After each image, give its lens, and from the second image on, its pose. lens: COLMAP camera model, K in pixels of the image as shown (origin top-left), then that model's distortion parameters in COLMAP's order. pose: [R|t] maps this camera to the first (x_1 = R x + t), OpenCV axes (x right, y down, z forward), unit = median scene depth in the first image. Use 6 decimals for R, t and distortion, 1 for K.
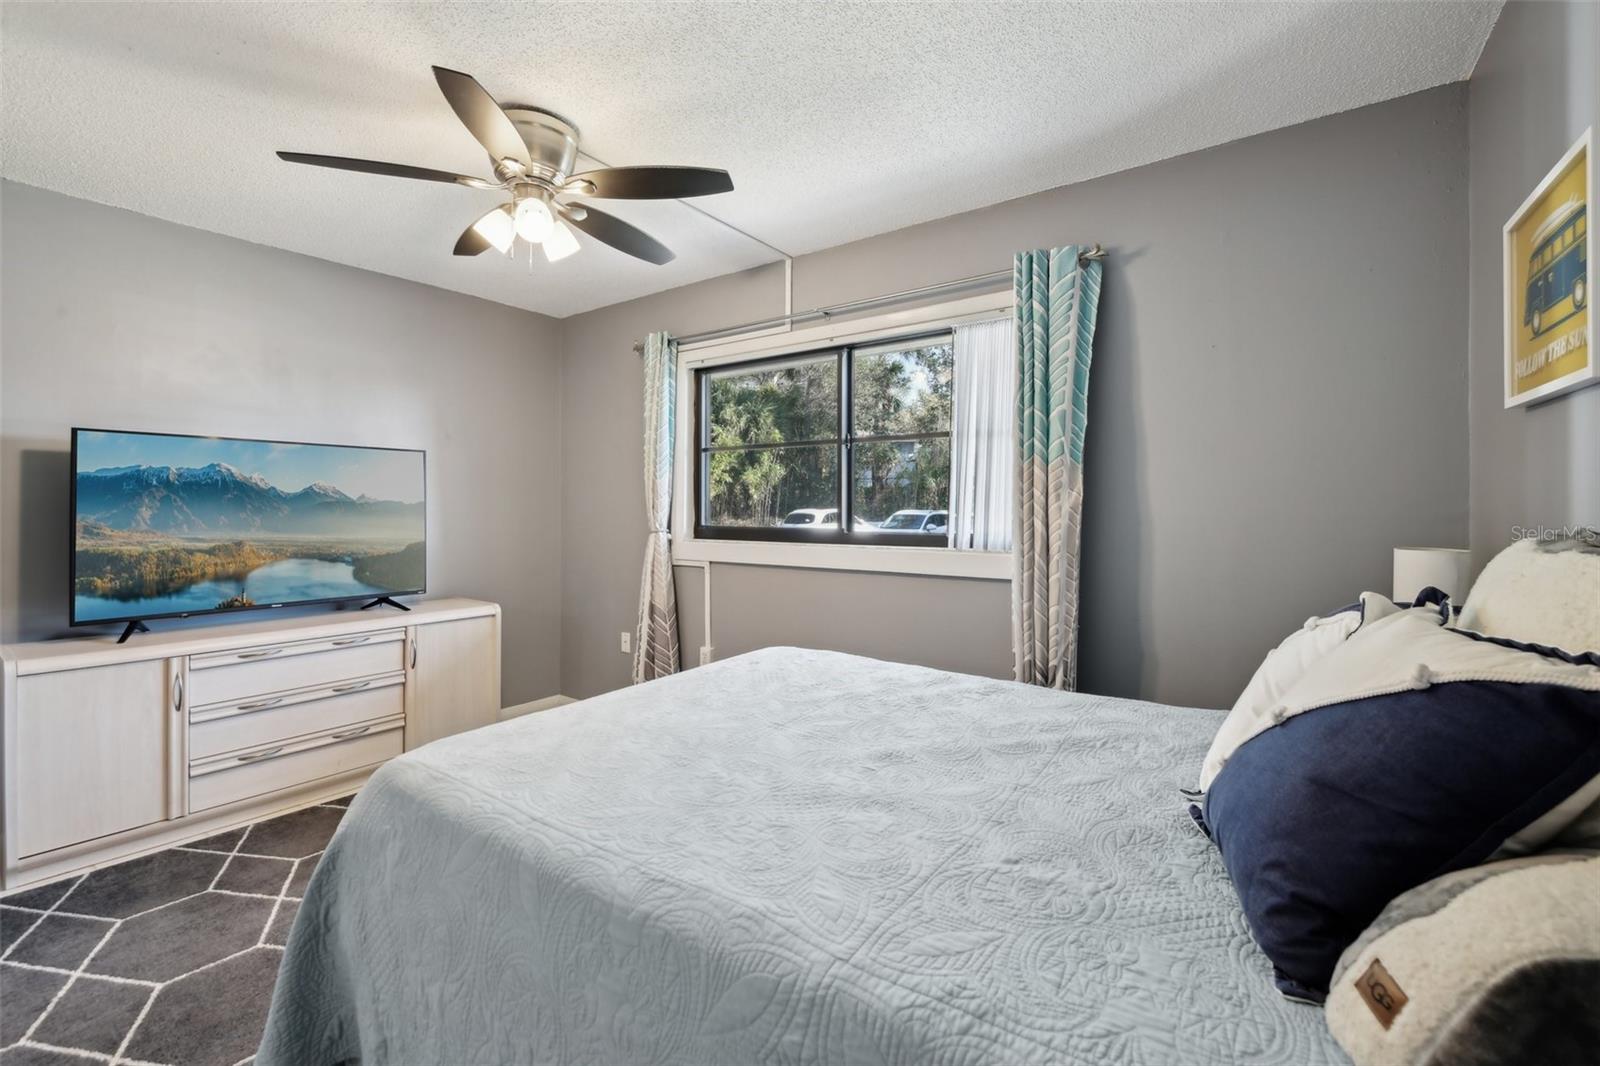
lens RADIAL K [[656.9, 0, 800.0], [0, 656.9, 533.0], [0, 0, 1]] dist [-0.021693, -0.000042]
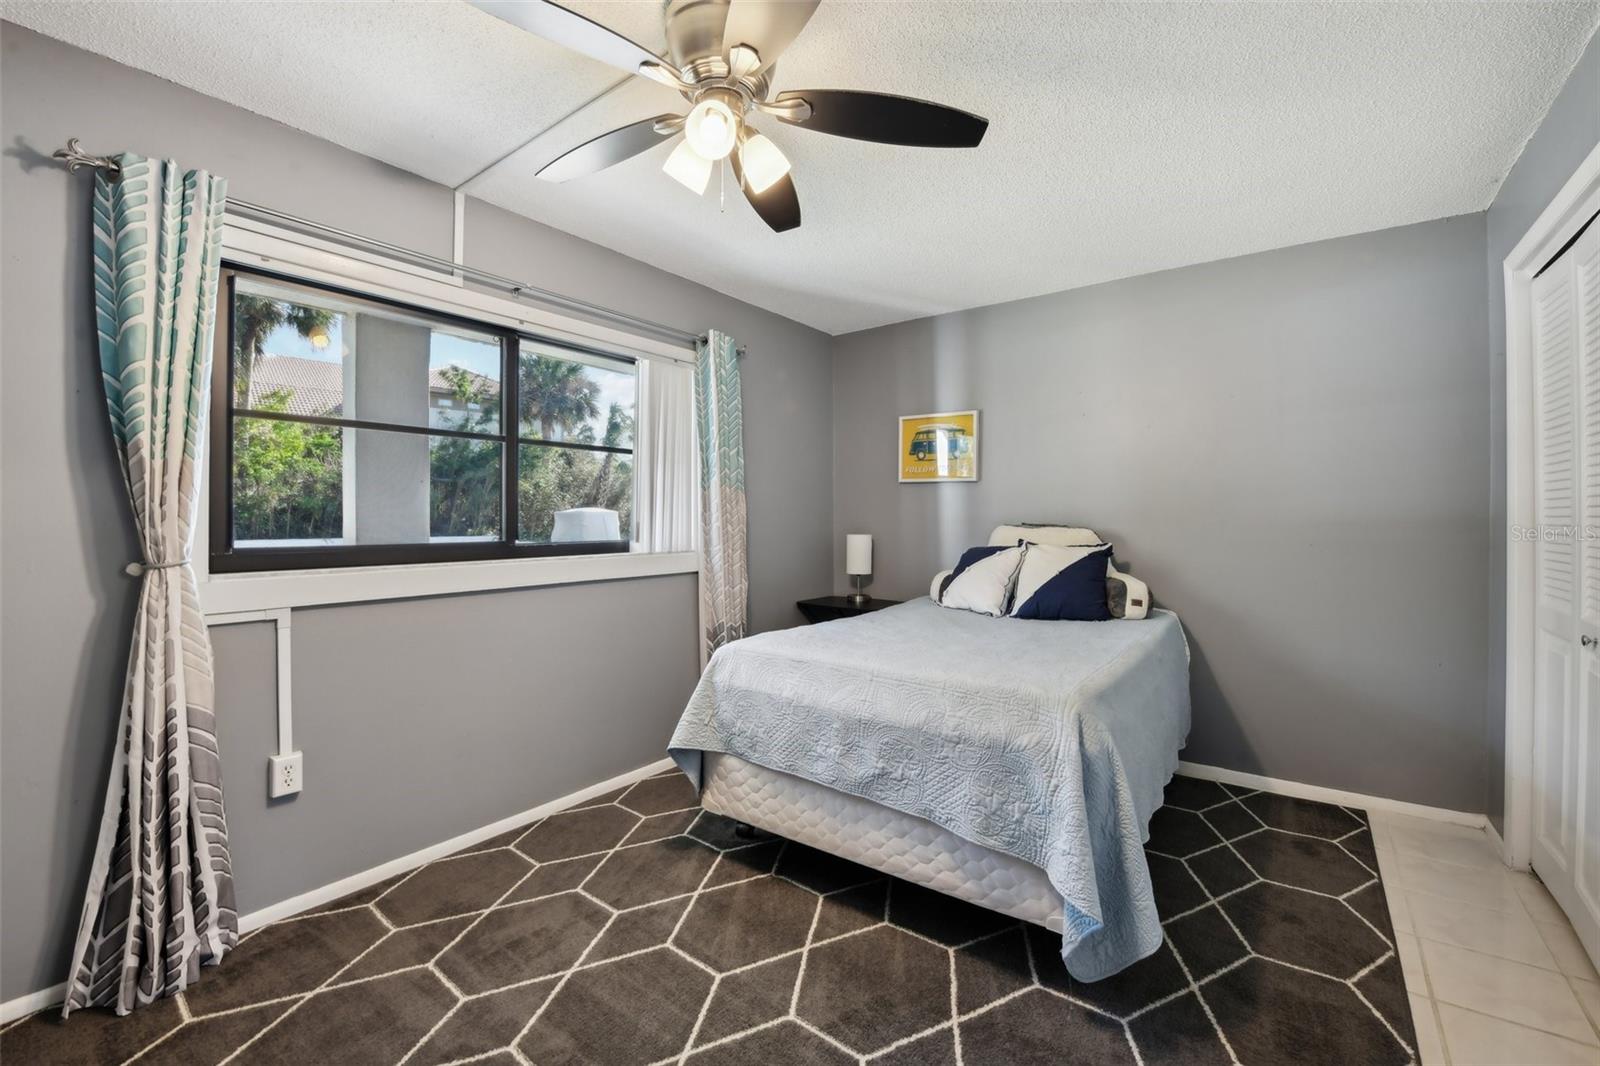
lens RADIAL K [[656.9, 0, 800.0], [0, 656.9, 533.0], [0, 0, 1]] dist [-0.021693, -0.000042]
pose [[0.038178, -0.018972, 0.999091, -0.770703], [0.036227, 0.999189, 0.017590, -0.018425], [-0.998614, 0.035522, 0.038834, 0.585138]]
